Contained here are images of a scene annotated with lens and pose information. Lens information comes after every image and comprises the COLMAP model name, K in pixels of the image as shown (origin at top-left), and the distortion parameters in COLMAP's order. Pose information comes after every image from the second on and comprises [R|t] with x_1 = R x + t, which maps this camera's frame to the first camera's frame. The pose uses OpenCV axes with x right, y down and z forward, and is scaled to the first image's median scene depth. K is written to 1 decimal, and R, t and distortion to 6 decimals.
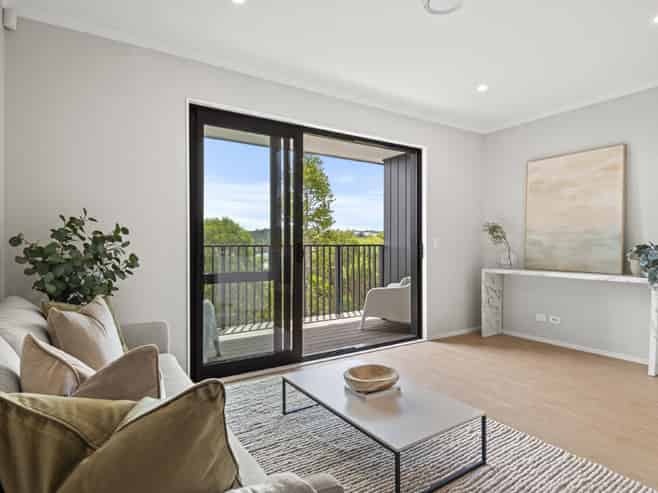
lens RADIAL K [[368.6, 0, 329.0], [0, 368.6, 246.5], [0, 0, 1]] dist [-0.002205, -0.000982]
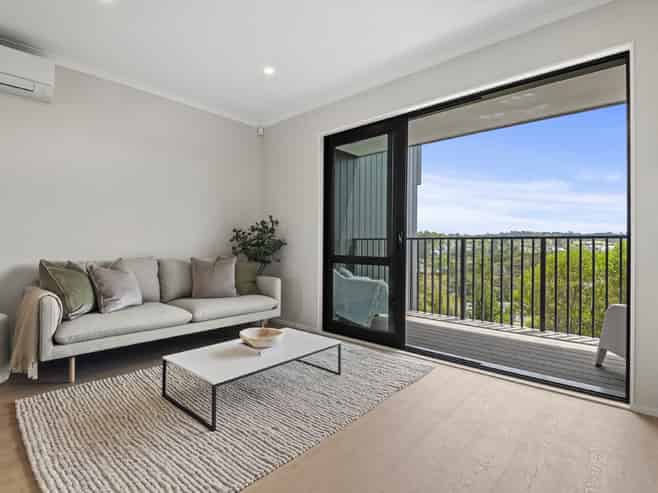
lens RADIAL K [[340.0, 0, 332.1], [0, 340.0, 239.1], [0, 0, 1]] dist [0.002392, -0.000322]
pose [[0.281739, -0.011930, -0.959417, 0.773591], [-0.022942, 0.999553, -0.019166, 0.035541], [0.959217, 0.027410, 0.281339, 0.560122]]
